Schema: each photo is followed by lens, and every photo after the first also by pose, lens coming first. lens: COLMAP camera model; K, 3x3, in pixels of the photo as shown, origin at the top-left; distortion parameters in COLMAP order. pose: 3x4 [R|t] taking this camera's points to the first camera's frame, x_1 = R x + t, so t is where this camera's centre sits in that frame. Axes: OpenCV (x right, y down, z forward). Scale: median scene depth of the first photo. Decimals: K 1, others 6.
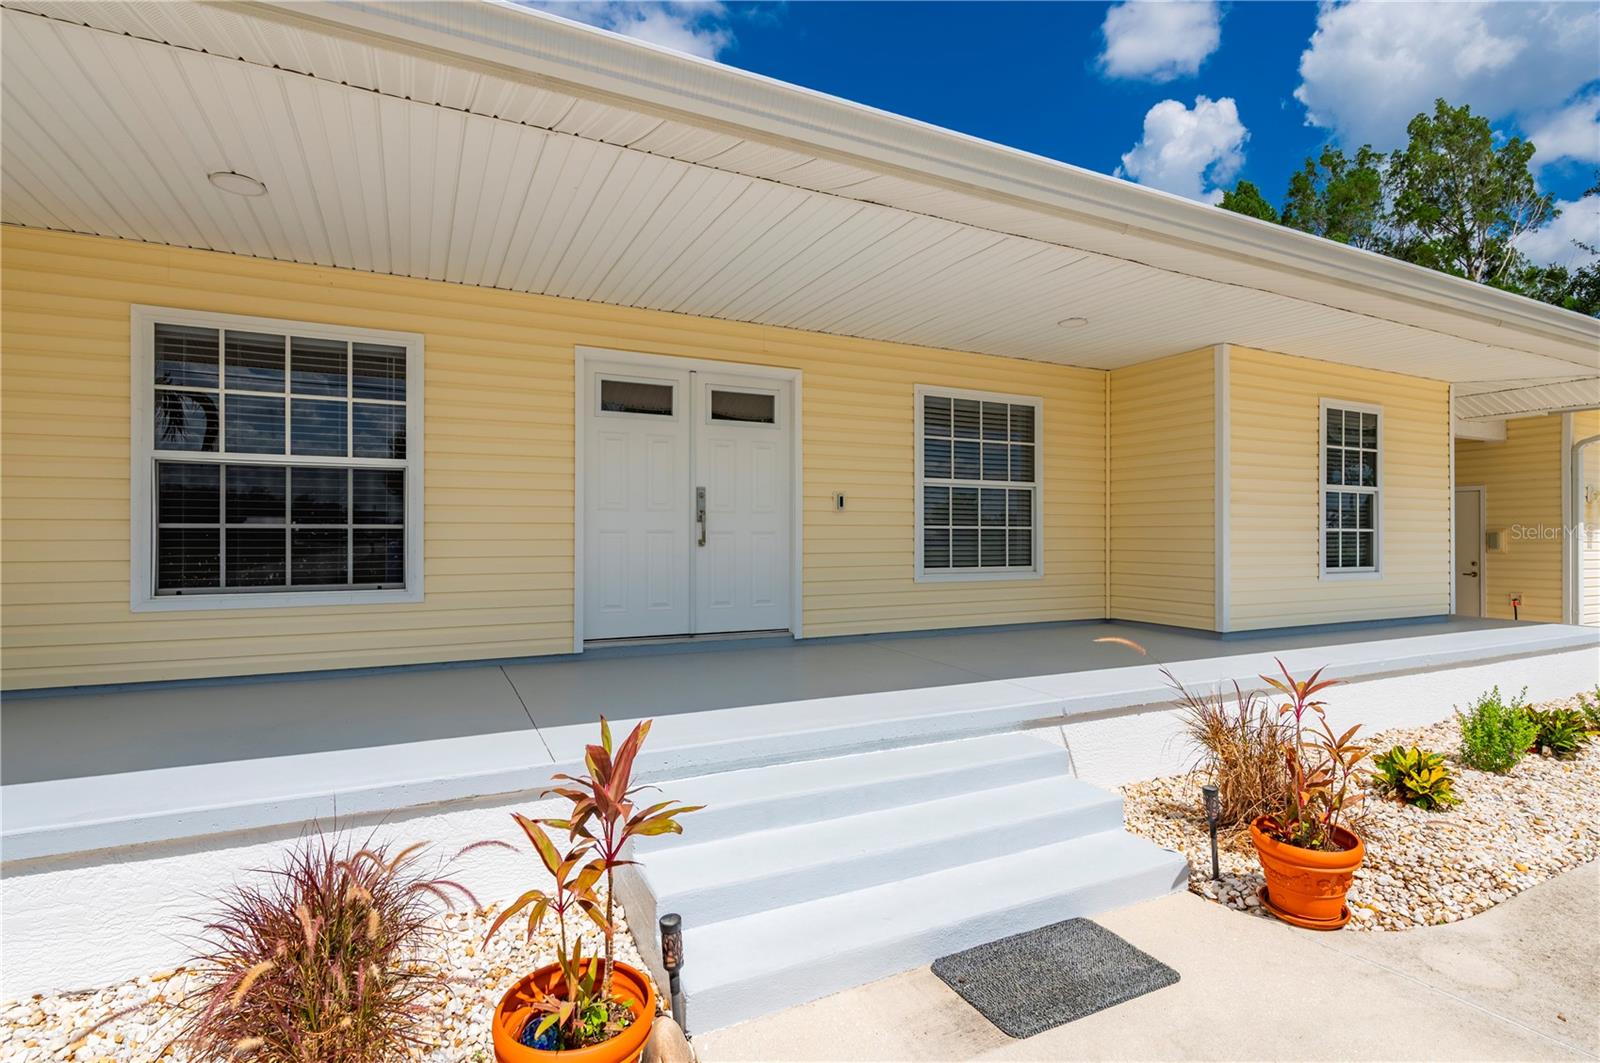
lens RADIAL K [[779.8, 0, 804.7], [0, 779.8, 534.2], [0, 0, 1]] dist [-0.001764, 0.003144]
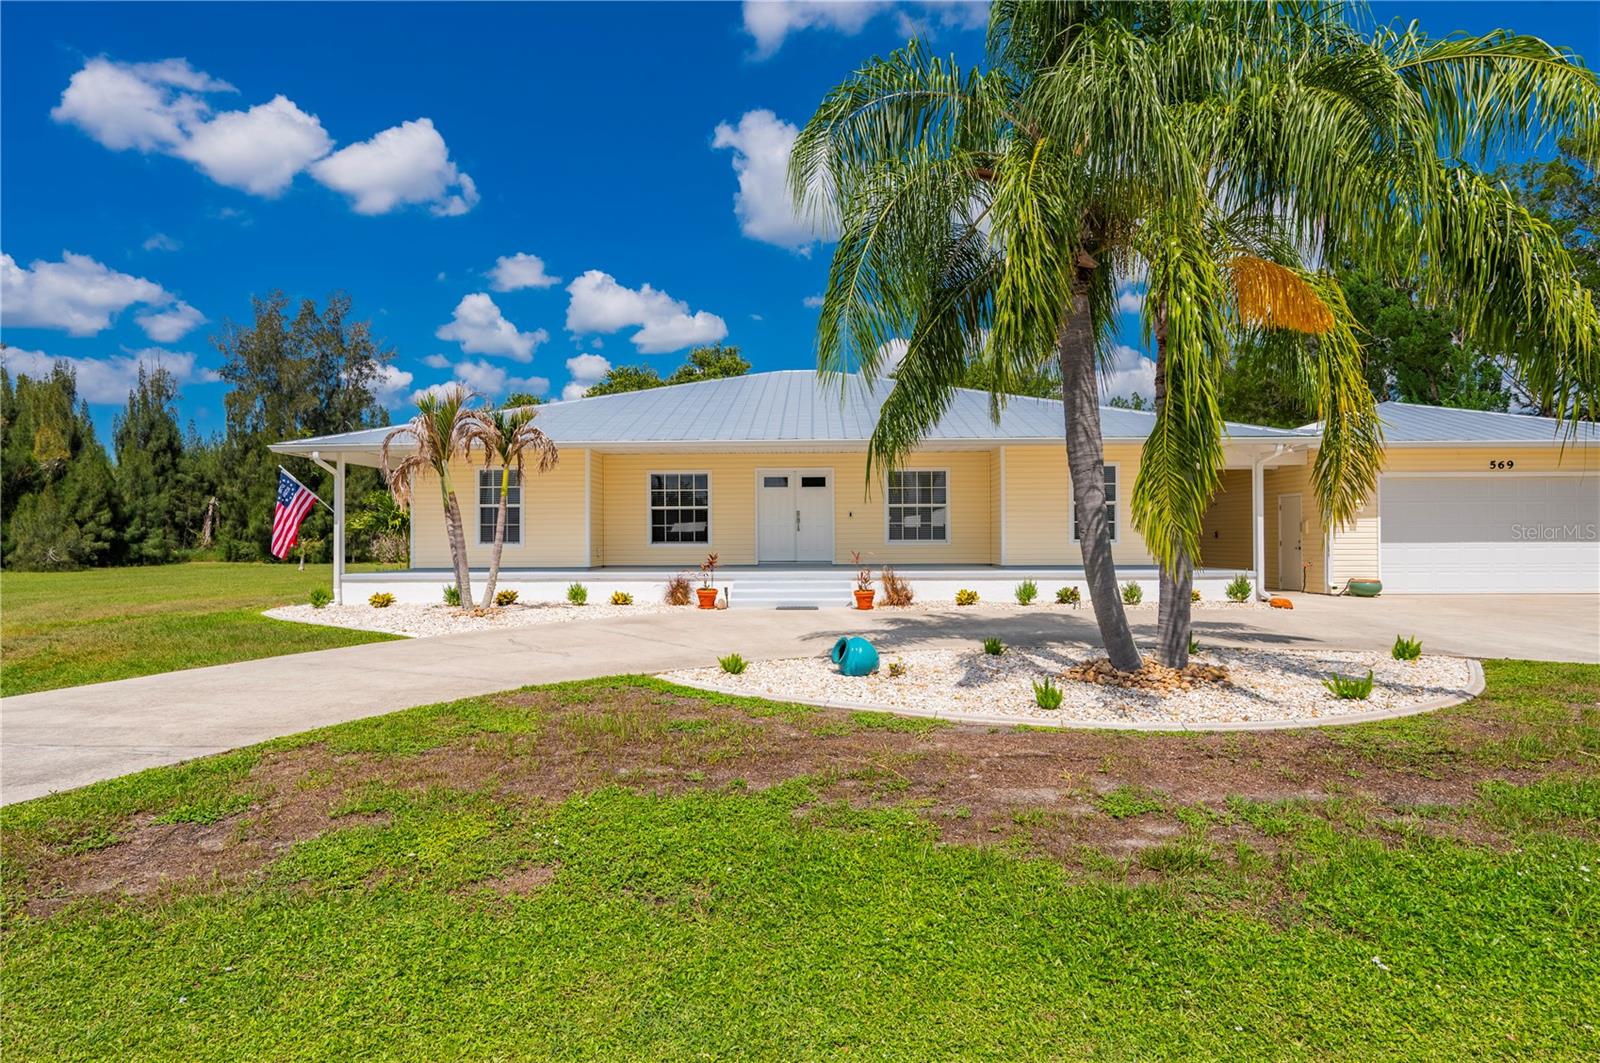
lens RADIAL K [[919.7, 0, 758.7], [0, 919.7, 554.7], [0, 0, 1]] dist [-0.000745, -0.003970]
pose [[0.883247, 0.002096, -0.468903, 1.259544], [0.007602, 0.999795, 0.018790, 0.035667], [0.468846, -0.020161, 0.883050, -1.968212]]
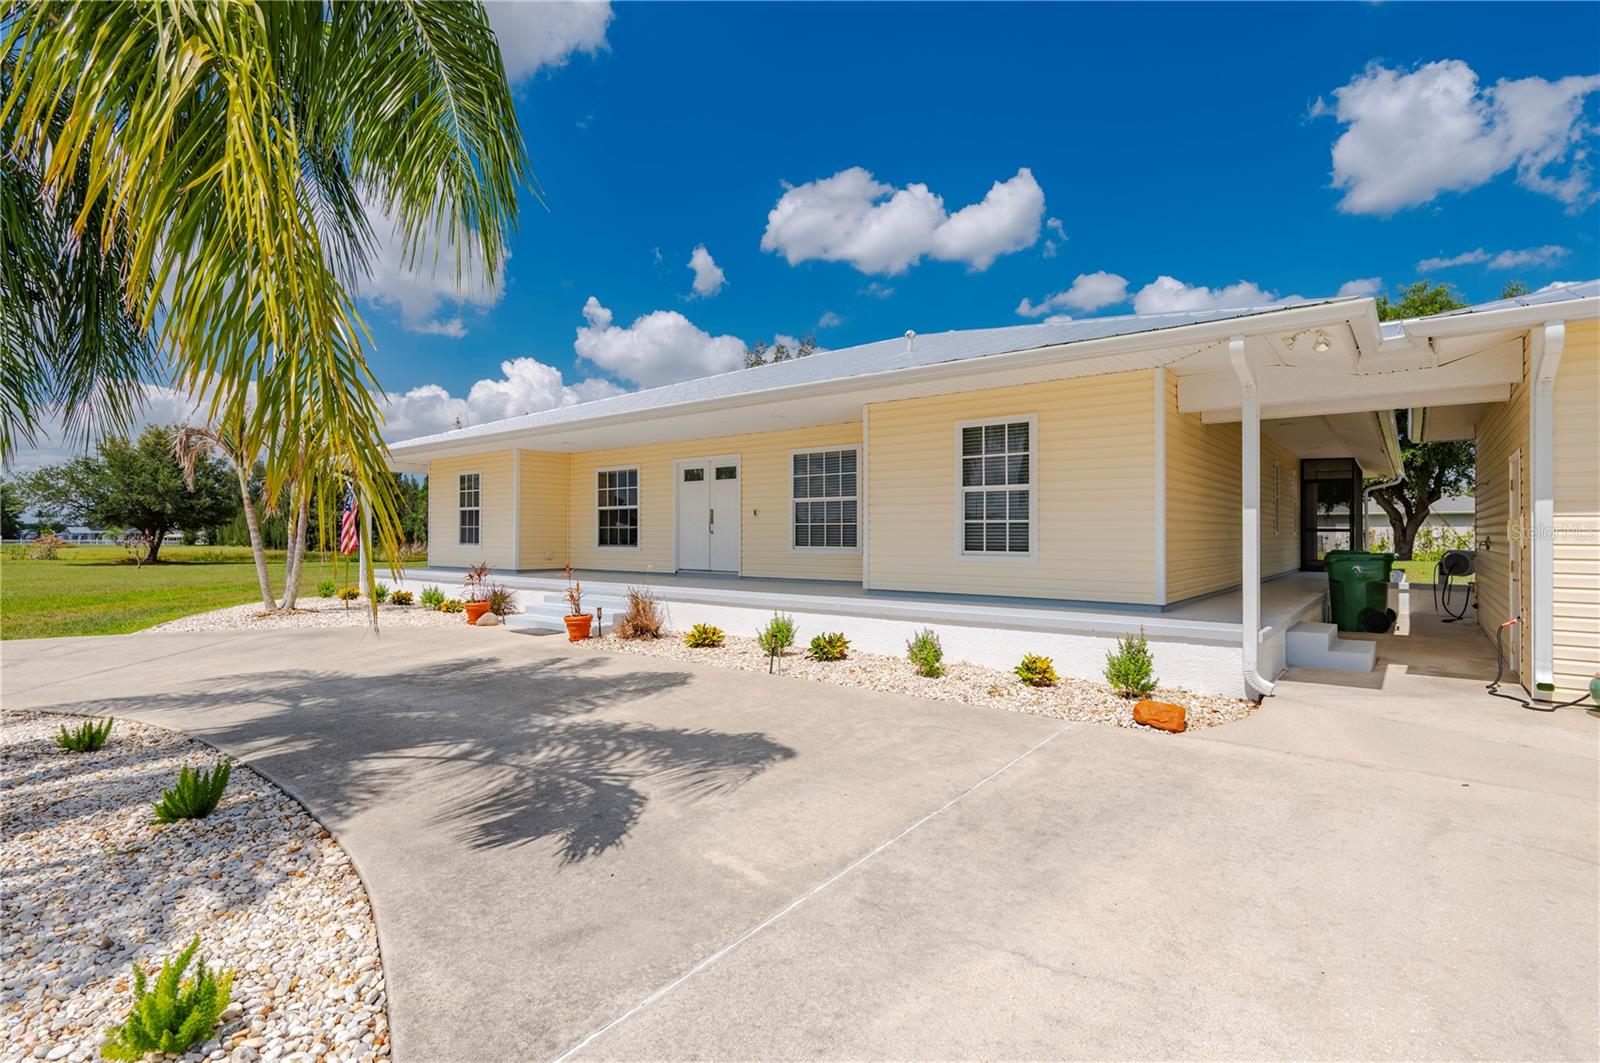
lens RADIAL K [[779.8, 0, 794.5], [0, 779.8, 542.2], [0, 0, 1]] dist [-0.001764, 0.003144]
pose [[0.412310, 0.007392, -0.911014, 2.000272], [0.004346, 0.999940, 0.010081, 0.016901], [0.911033, -0.008116, 0.412253, 0.231114]]
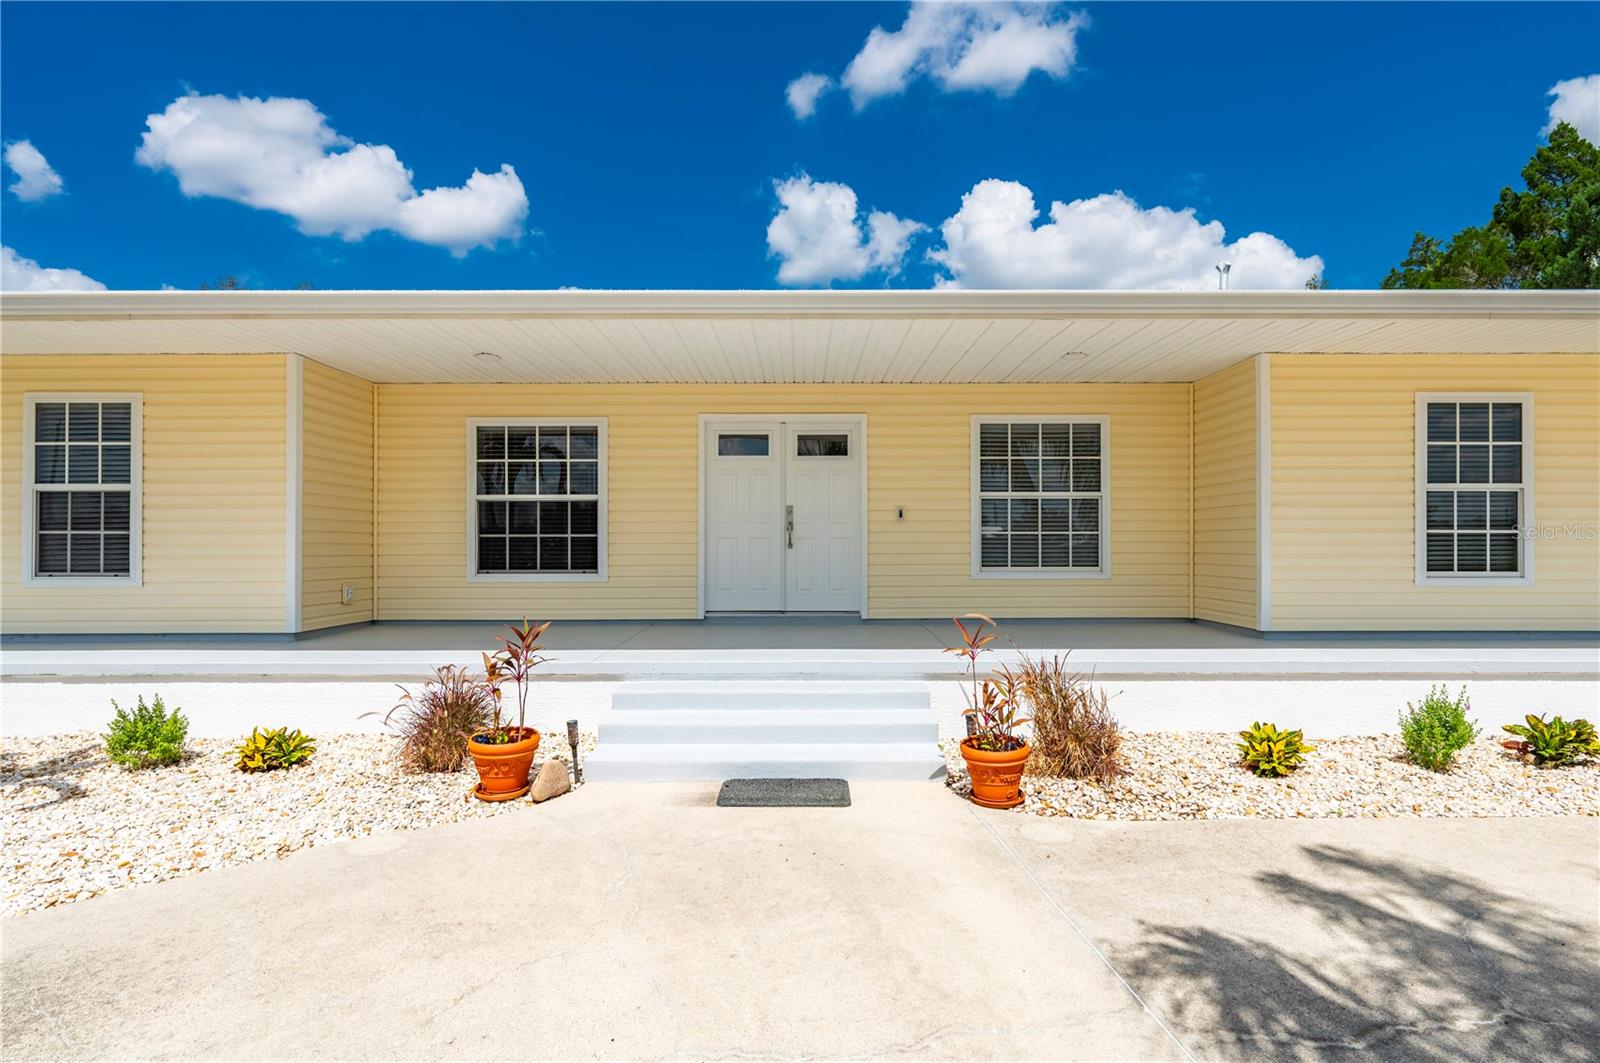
lens RADIAL K [[779.8, 0, 802.7], [0, 779.8, 542.4], [0, 0, 1]] dist [-0.001764, 0.003144]
pose [[0.894908, -0.004158, -0.446231, 0.472153], [0.003851, 0.999991, -0.001595, 0.007000], [0.446234, -0.000291, 0.894917, -0.213849]]
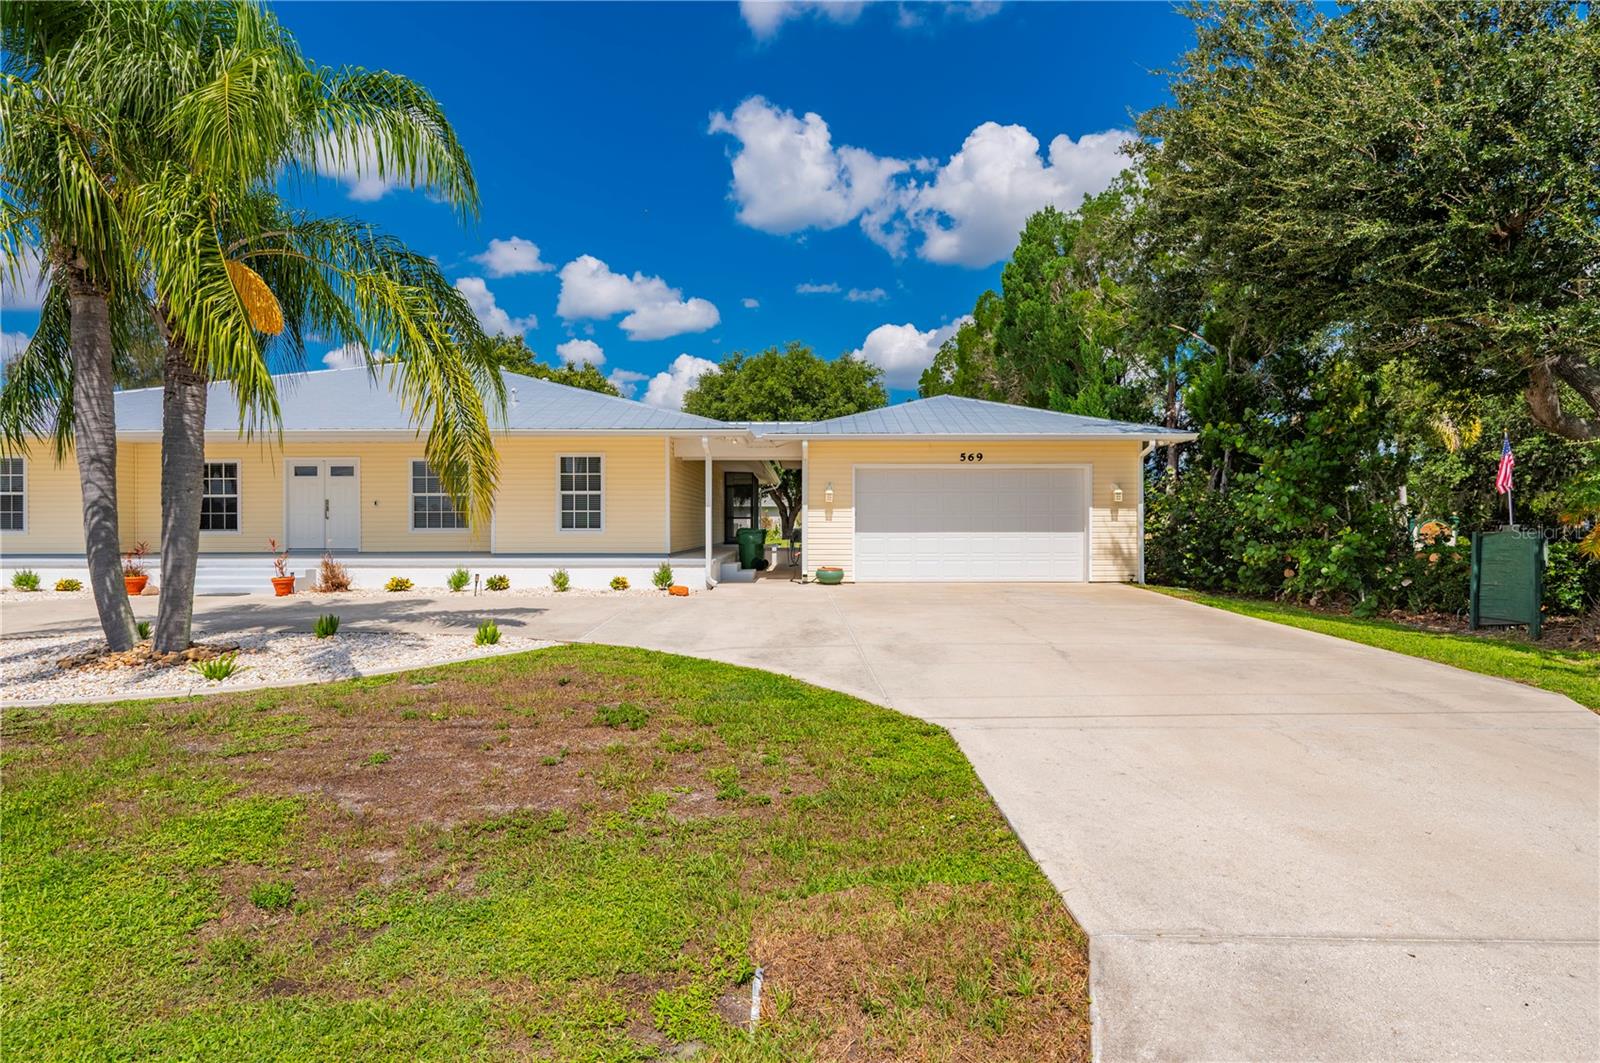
lens RADIAL K [[919.7, 0, 800.6], [0, 919.7, 538.2], [0, 0, 1]] dist [-0.000745, -0.003970]
pose [[0.891793, 0.002945, -0.452434, 2.858594], [0.004529, 0.999871, 0.015436, 0.039356], [0.452420, -0.015814, 0.891665, -1.221473]]
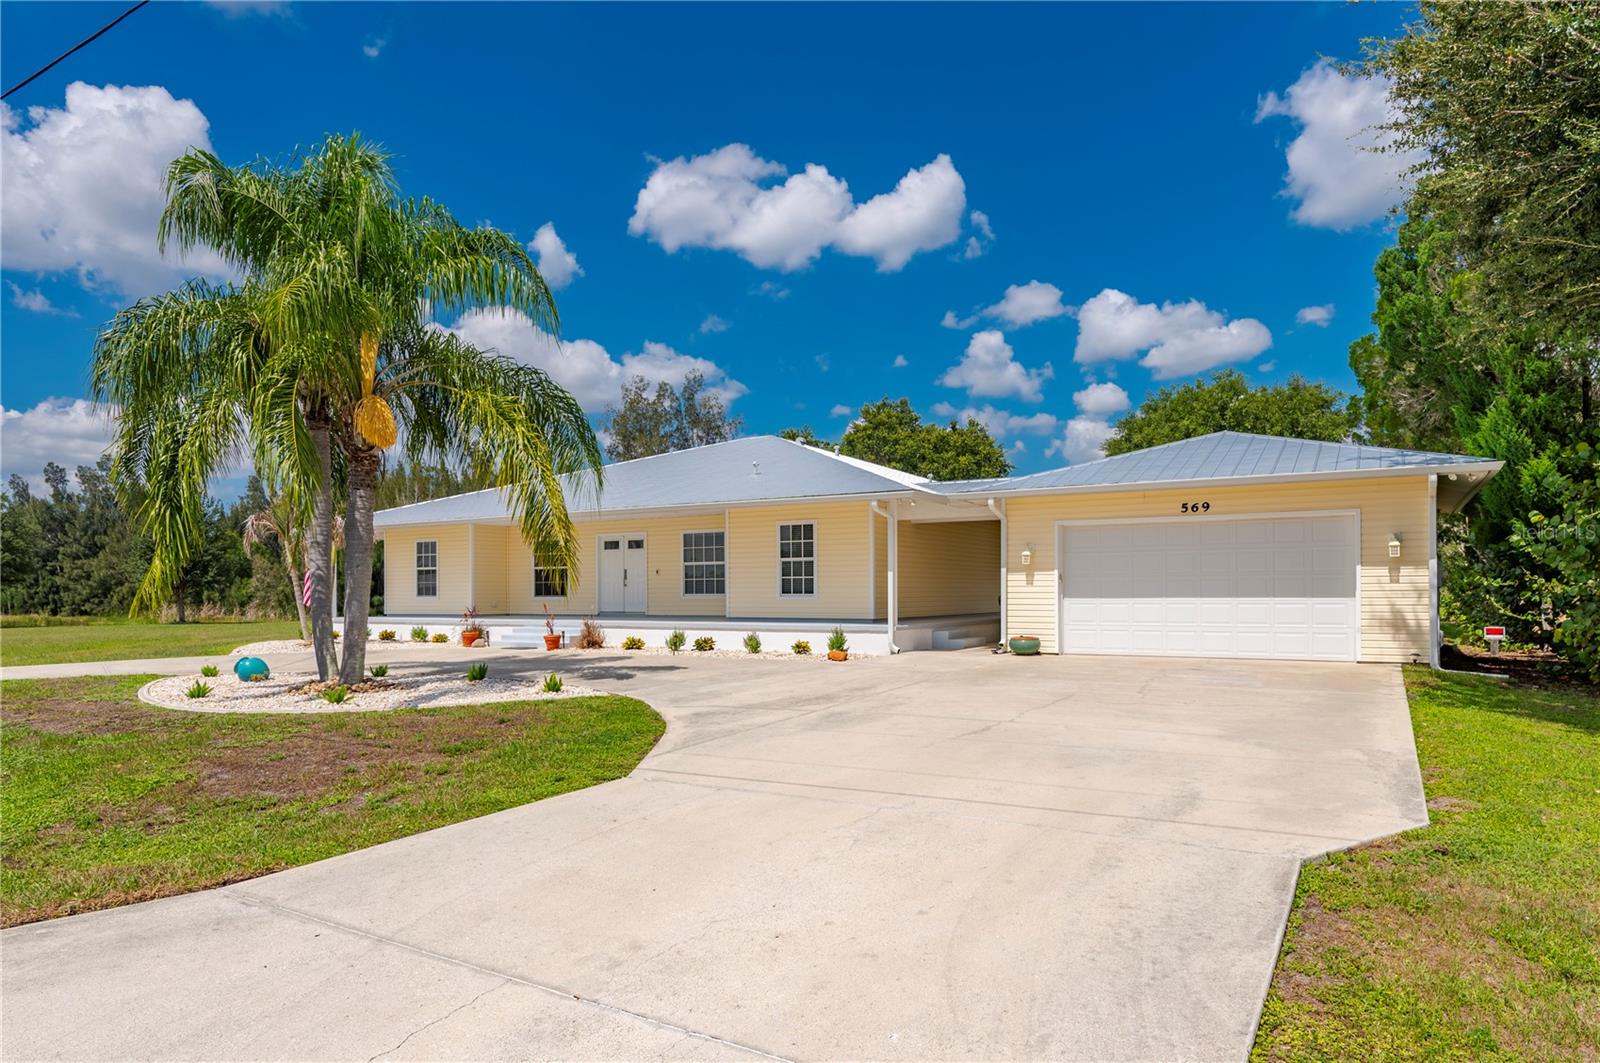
lens RADIAL K [[1009.2, 0, 799.7], [0, 1009.2, 602.0], [0, 0, 1]] dist [-0.004616, -0.007151]
pose [[0.526754, 0.003665, -0.850010, 3.771813], [0.008687, 0.999915, 0.009694, 0.044825], [0.849973, -0.012490, 0.526678, -0.640432]]
